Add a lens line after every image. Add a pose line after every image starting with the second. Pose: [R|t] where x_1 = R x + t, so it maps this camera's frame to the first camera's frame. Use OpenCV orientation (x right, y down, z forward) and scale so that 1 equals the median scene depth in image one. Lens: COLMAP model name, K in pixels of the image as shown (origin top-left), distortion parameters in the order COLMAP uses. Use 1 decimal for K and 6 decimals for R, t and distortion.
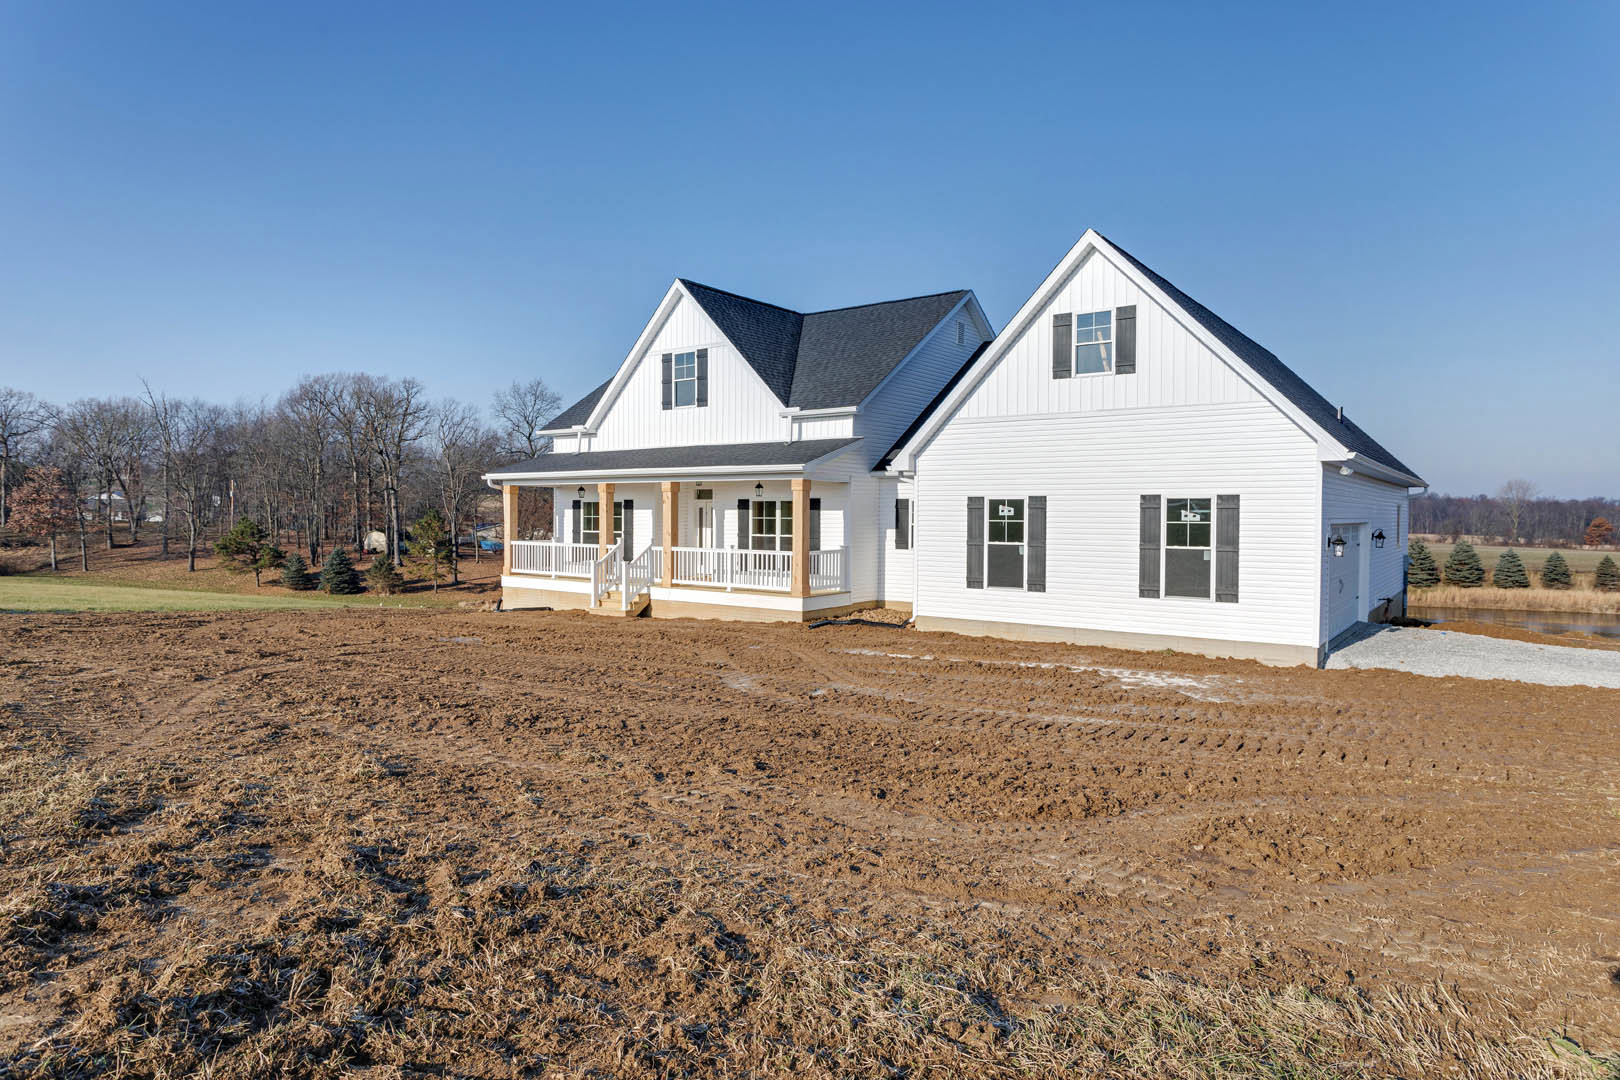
lens RADIAL K [[996.0, 0, 770.3], [0, 996.0, 530.8], [0, 0, 1]] dist [0.003820, 0.000425]
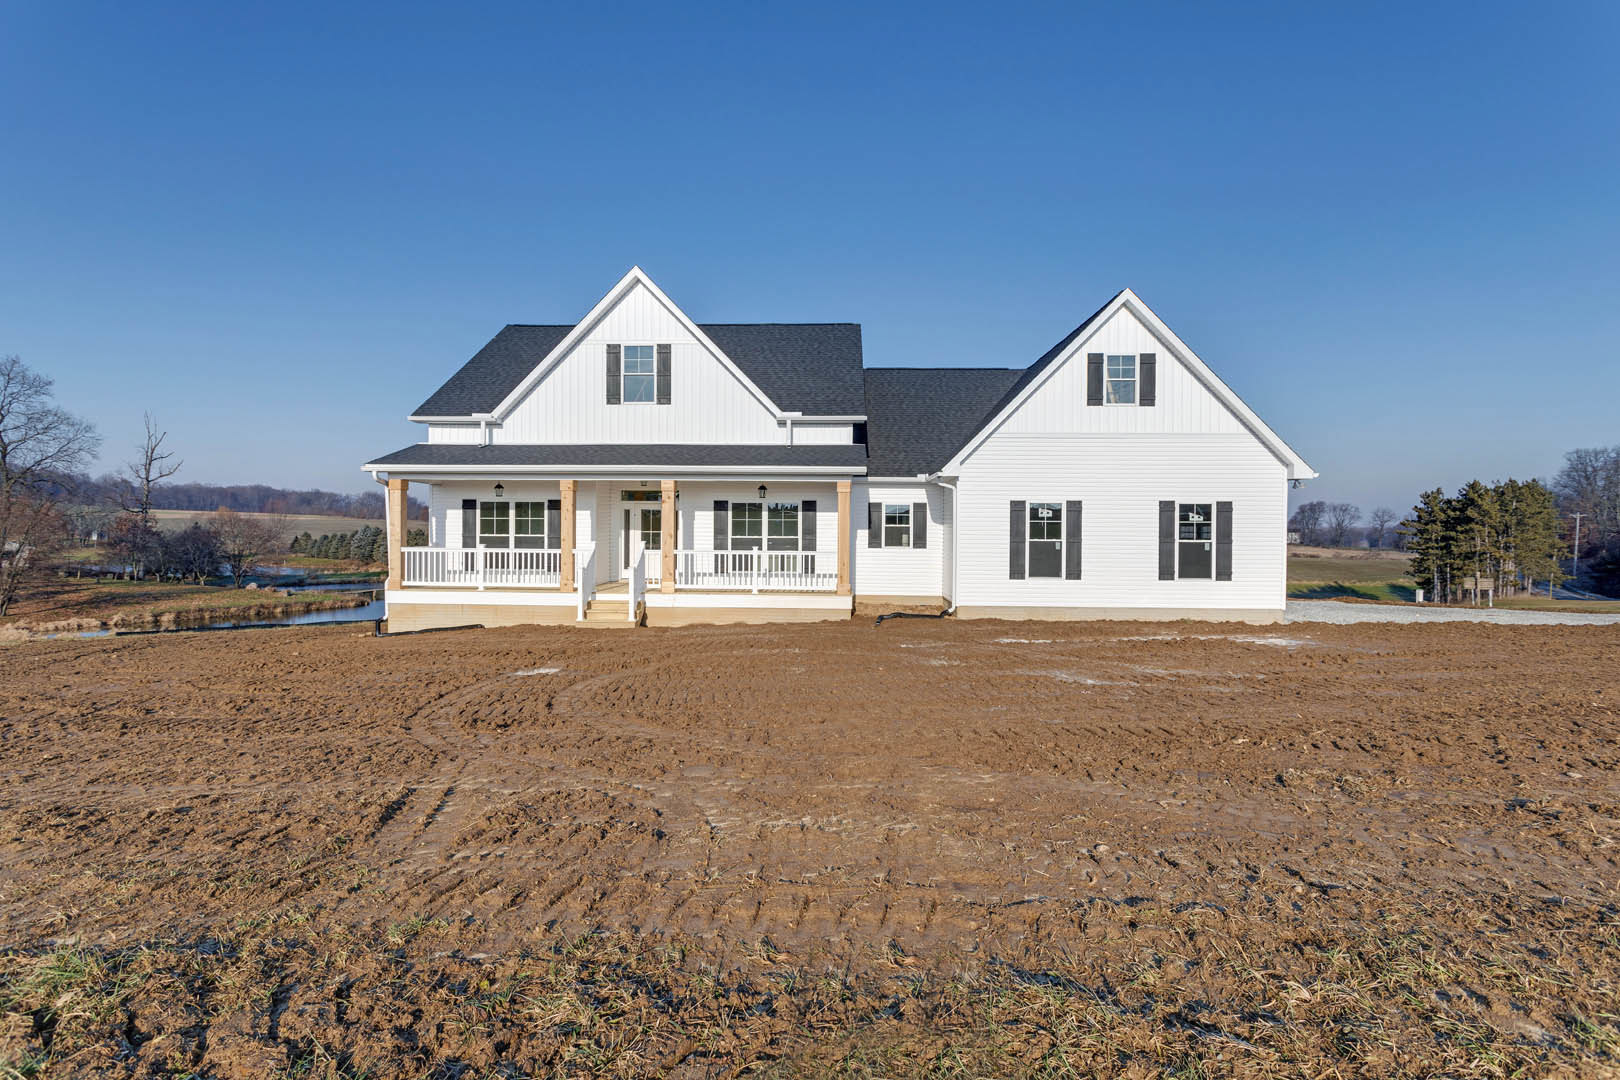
lens RADIAL K [[762.7, 0, 812.8], [0, 762.7, 538.4], [0, 0, 1]] dist [0.009955, 0.001059]
pose [[0.806320, -0.018933, 0.591176, -0.454553], [0.009032, 0.999765, 0.019699, -0.008787], [-0.591410, -0.010544, 0.806302, 0.364735]]
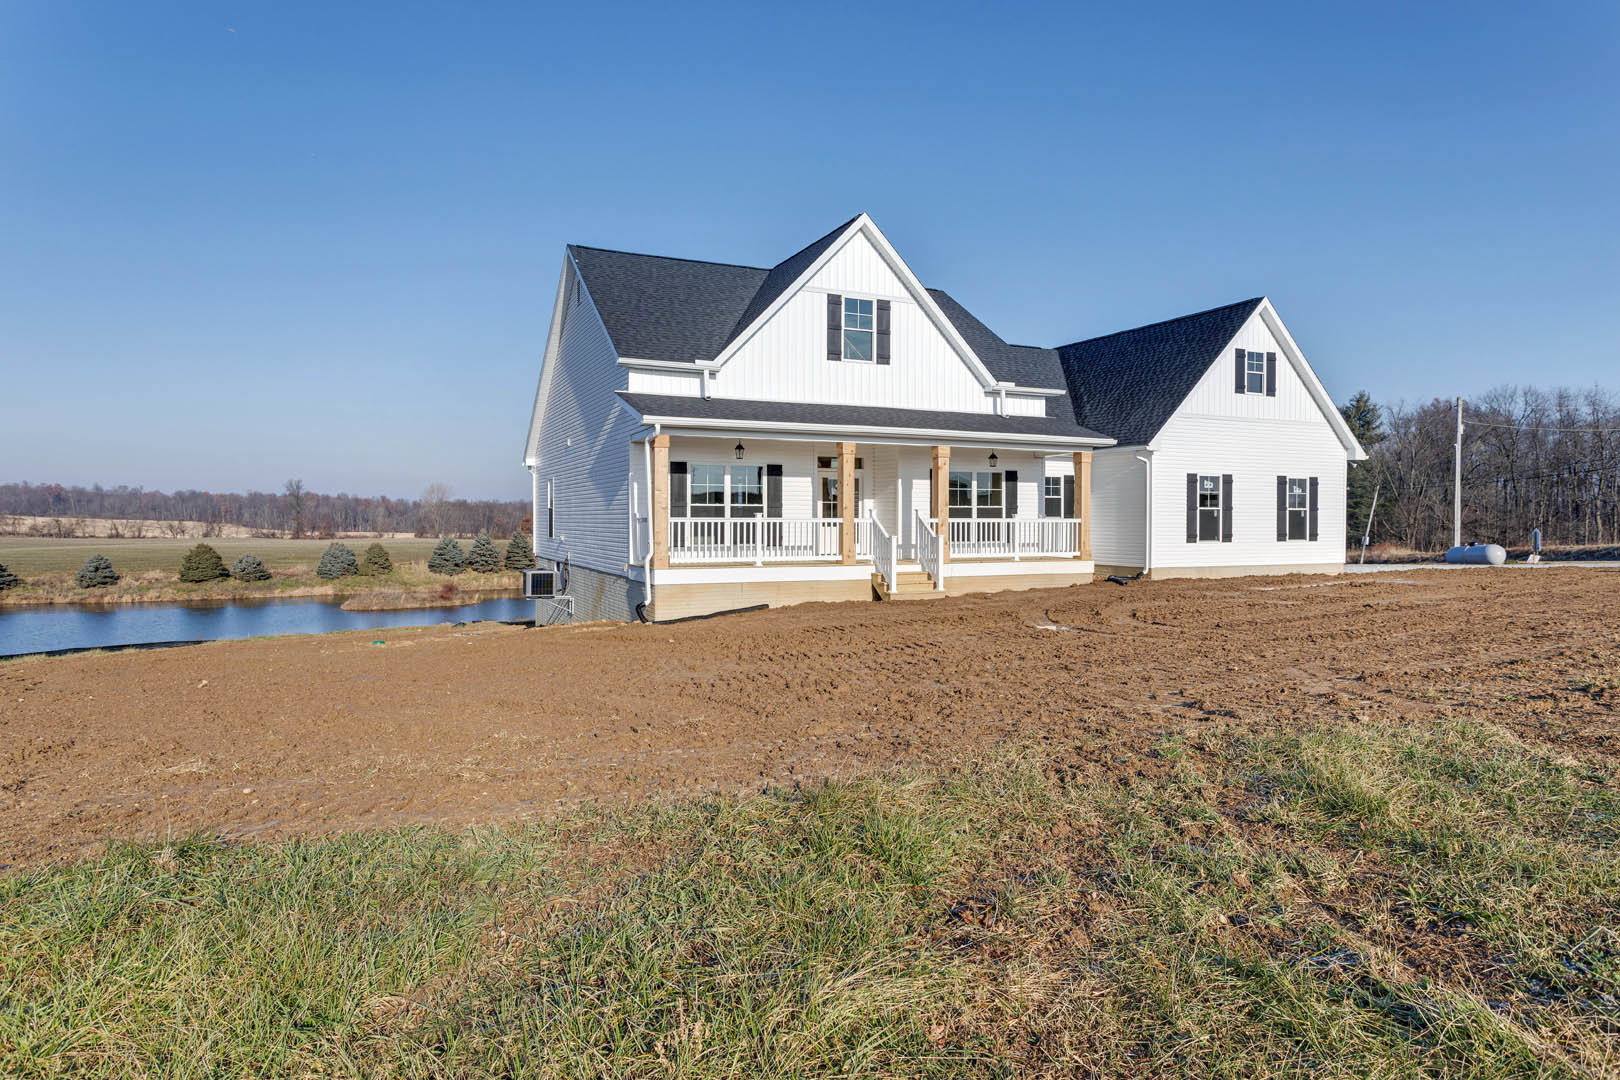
lens RADIAL K [[996.0, 0, 808.0], [0, 996.0, 529.7], [0, 0, 1]] dist [0.003820, 0.000425]
pose [[0.440453, -0.042827, 0.896754, -1.065405], [-0.003374, 0.998776, 0.049357, -0.021360], [-0.897769, -0.024765, 0.439769, 0.762302]]
